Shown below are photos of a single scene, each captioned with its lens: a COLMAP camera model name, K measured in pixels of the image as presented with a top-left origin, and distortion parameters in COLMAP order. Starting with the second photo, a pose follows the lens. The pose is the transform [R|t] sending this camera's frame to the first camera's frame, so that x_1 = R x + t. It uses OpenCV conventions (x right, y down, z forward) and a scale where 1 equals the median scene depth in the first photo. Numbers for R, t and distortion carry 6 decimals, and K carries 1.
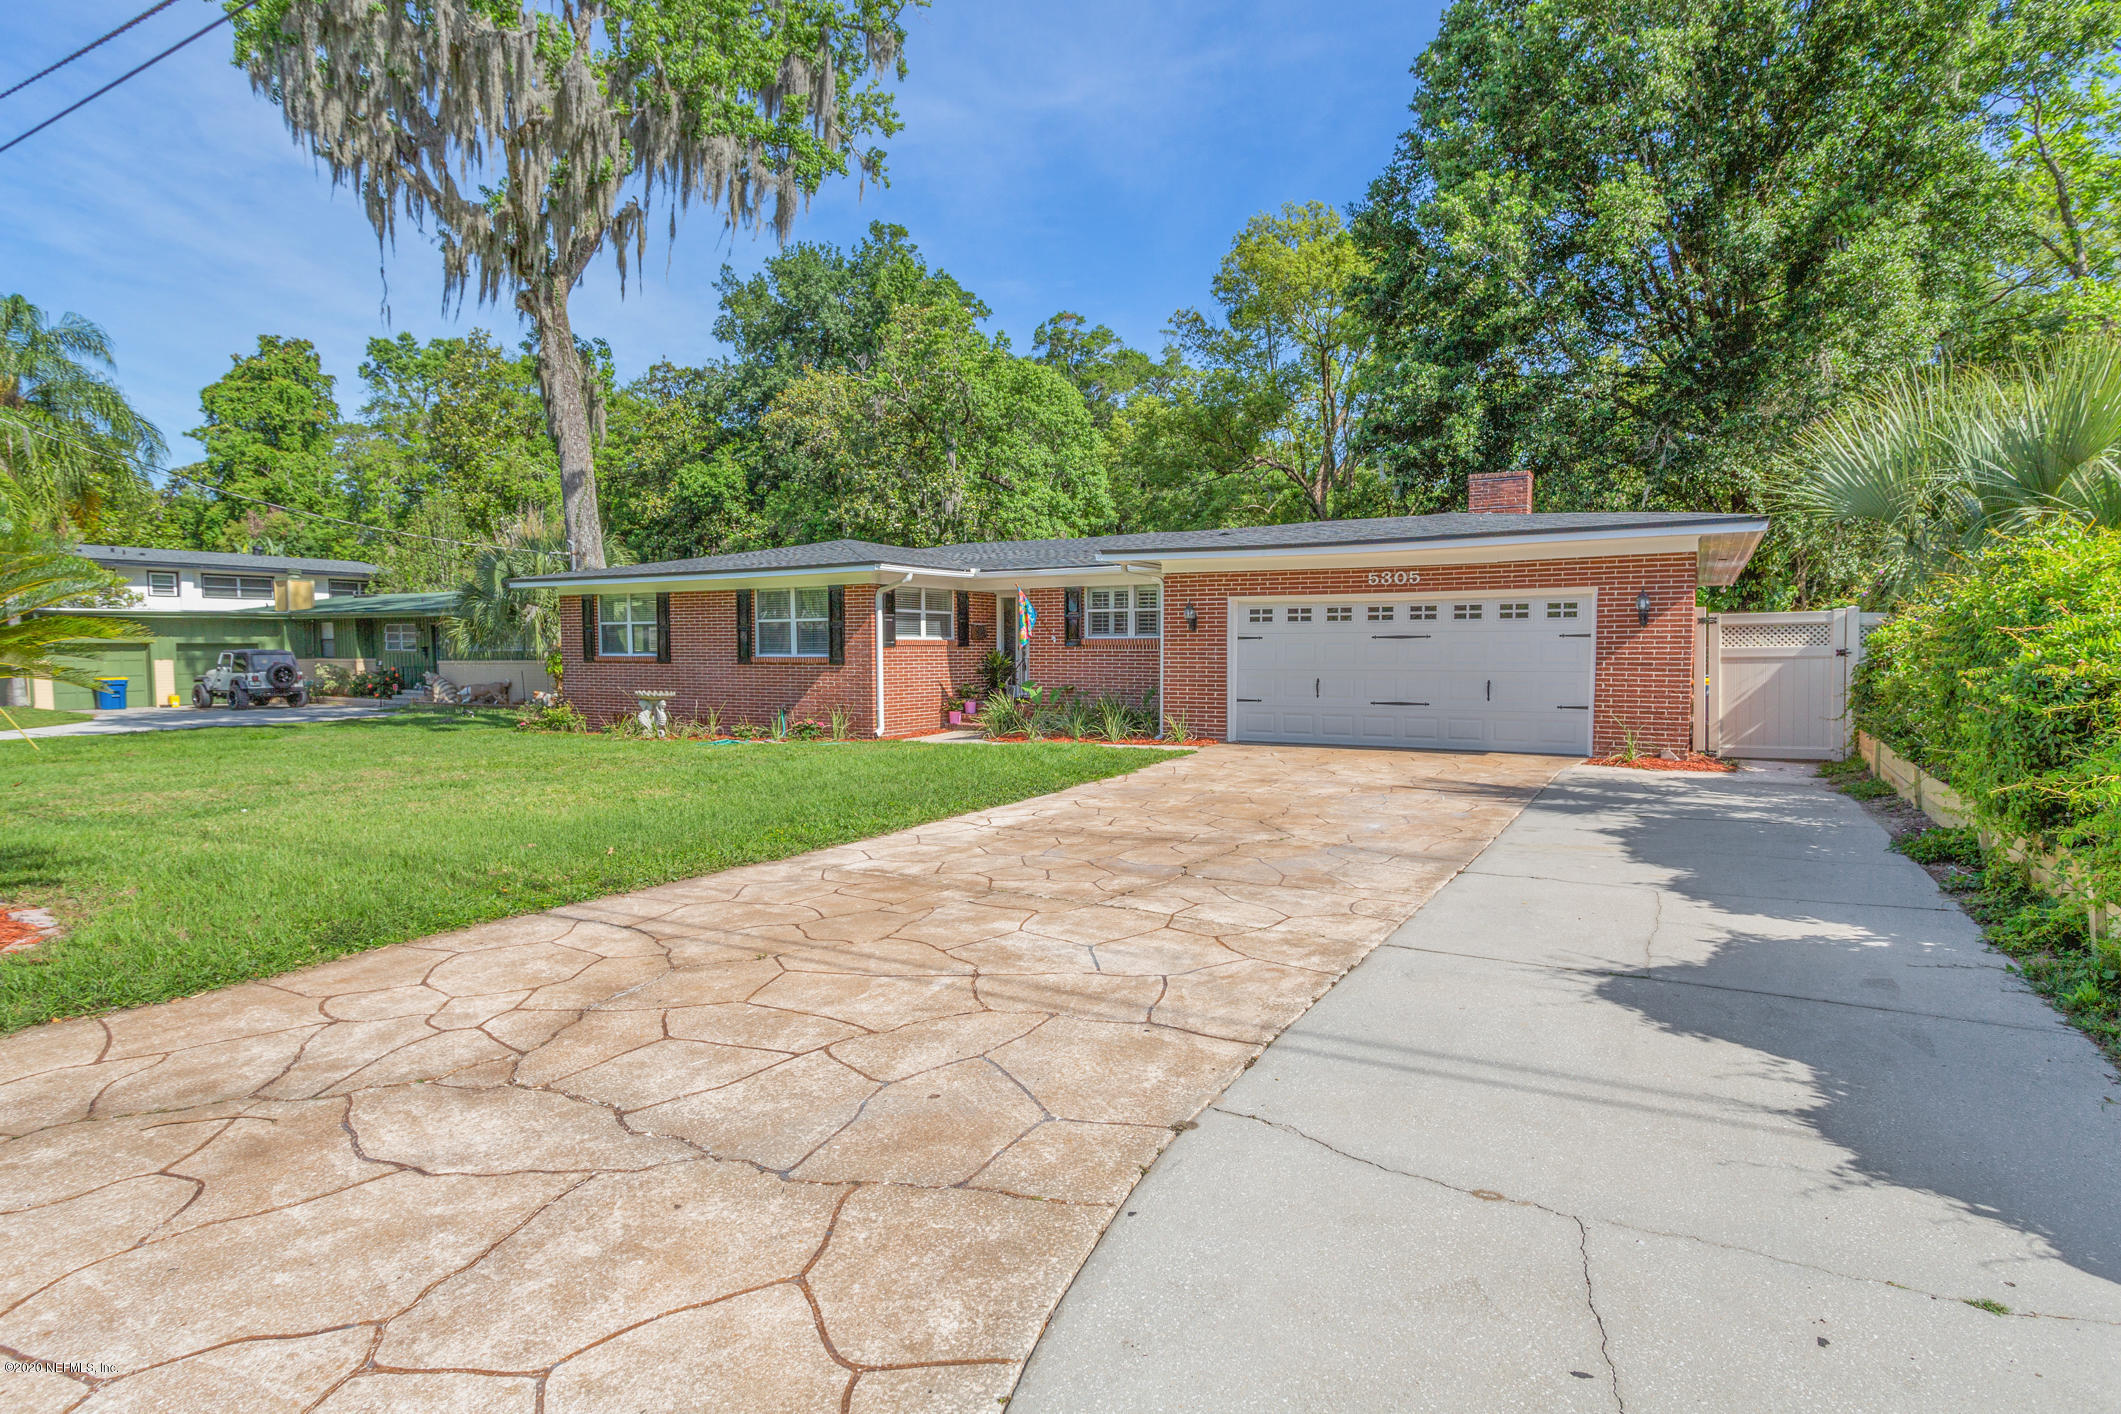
lens RADIAL K [[1093.8, 0, 1012.3], [0, 1093.8, 703.6], [0, 0, 1]] dist [-0.003648, 0.003296]
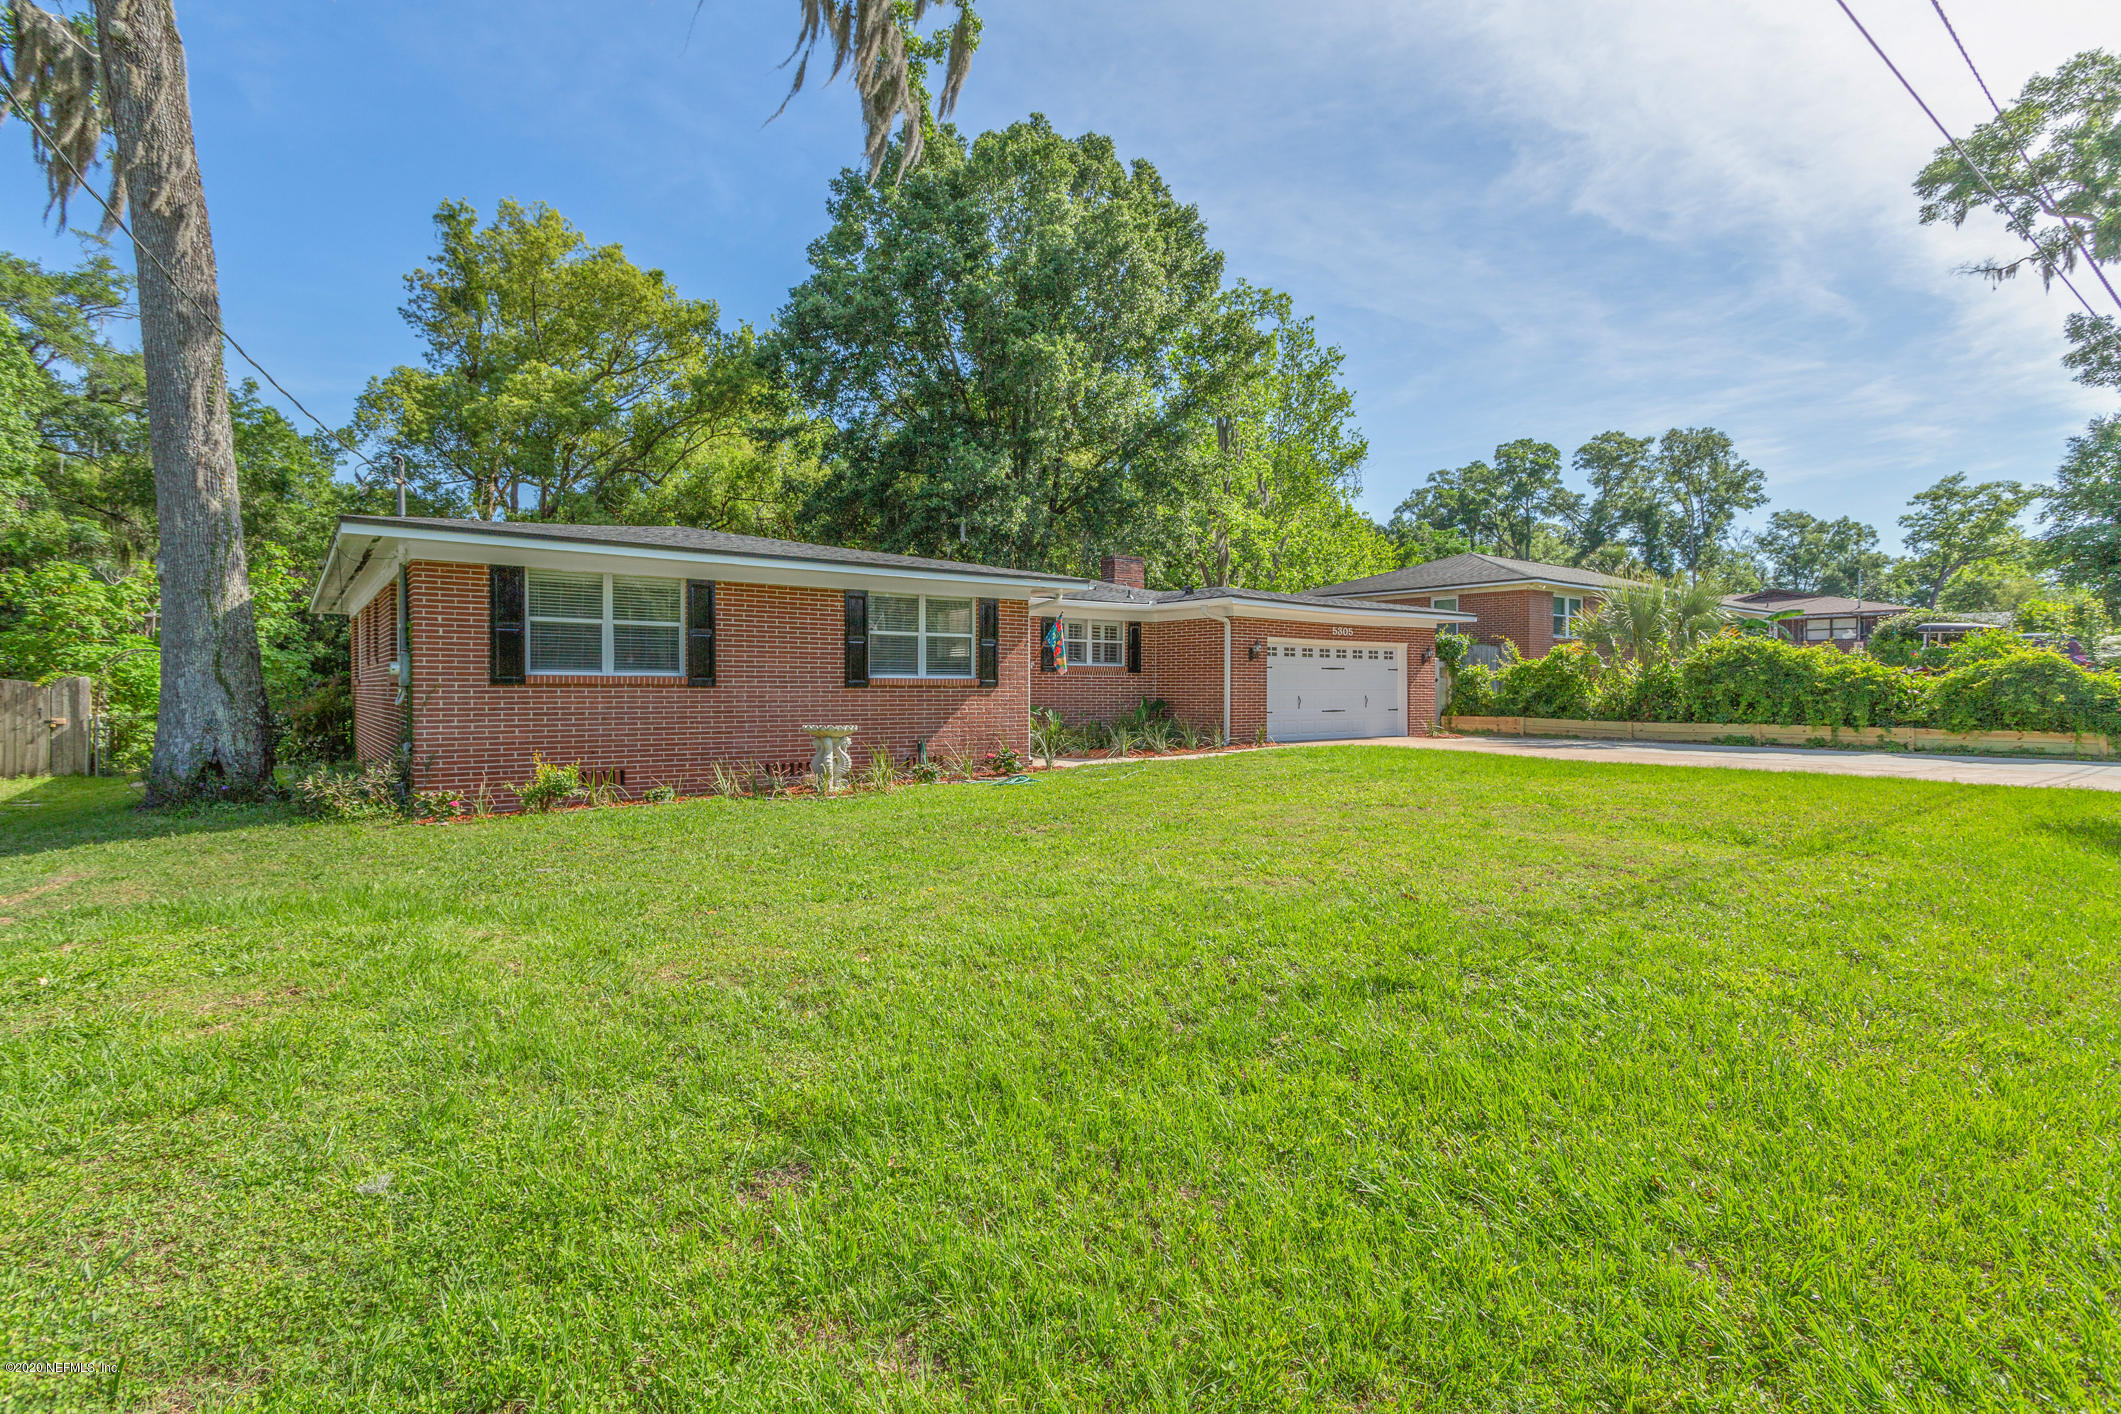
lens RADIAL K [[1026.6, 0, 1053.5], [0, 1026.6, 693.5], [0, 0, 1]] dist [0.000984, 0.000873]
pose [[0.359311, -0.004645, 0.933206, -0.824935], [0.043852, 0.998967, -0.011911, -0.016434], [-0.932187, 0.045203, 0.359143, 0.578535]]
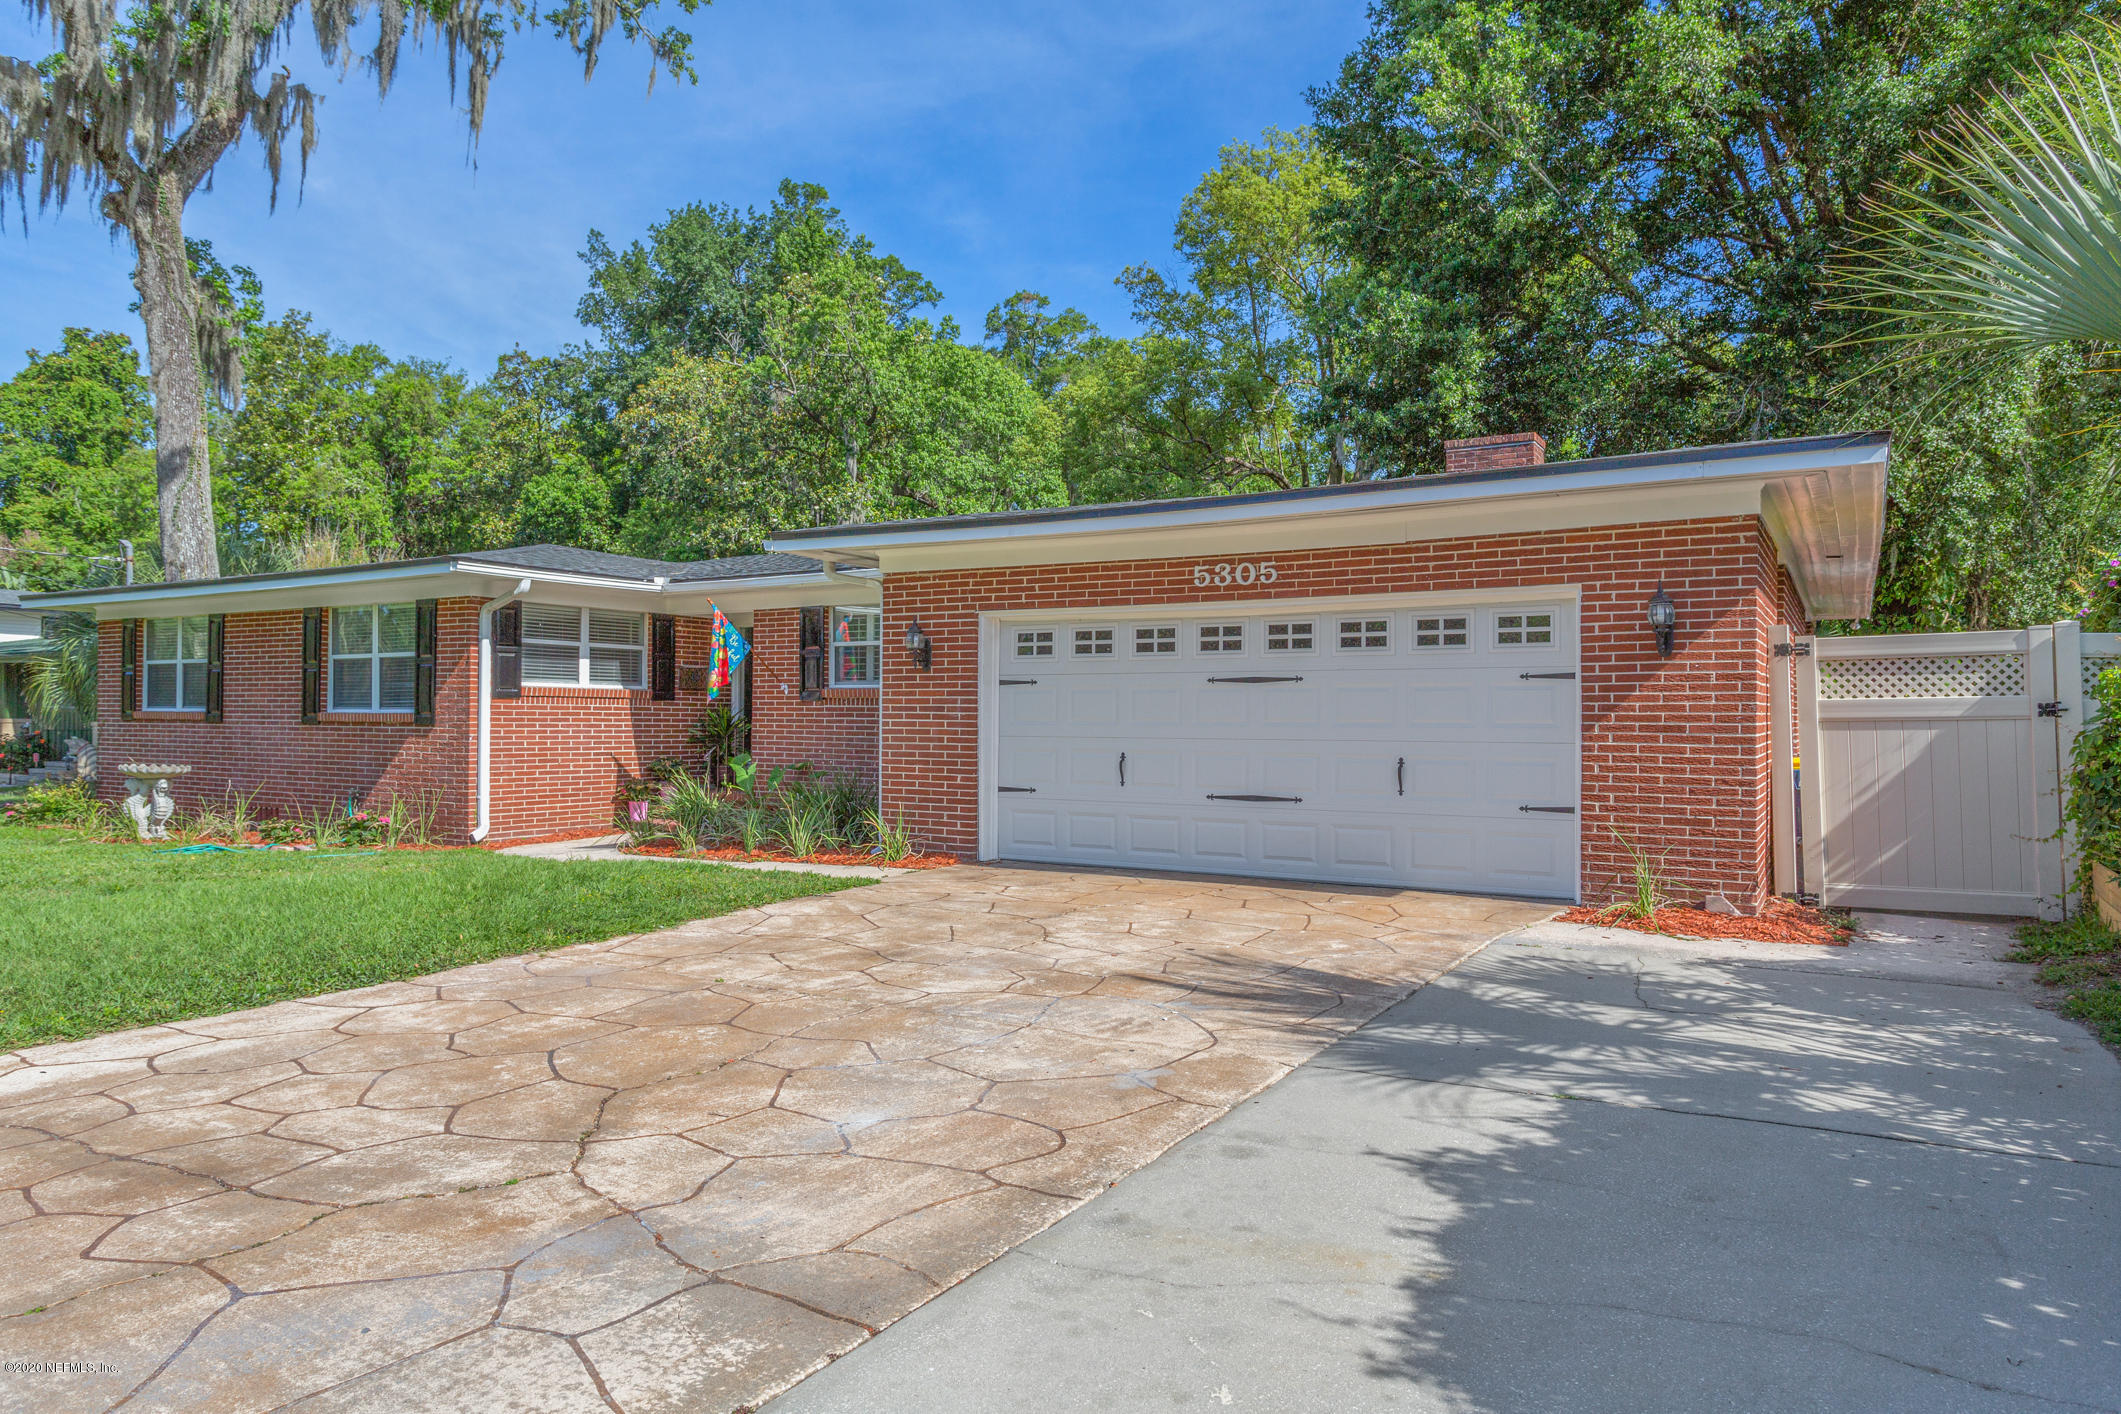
lens RADIAL K [[1330.9, 0, 993.8], [0, 1330.9, 686.5], [0, 0, 1]] dist [-0.002700, 0.000031]
pose [[0.999831, 0.007976, -0.016593, 0.159778], [-0.009191, 0.997177, -0.074522, -0.003530], [0.015952, 0.074662, 0.997081, 0.215617]]
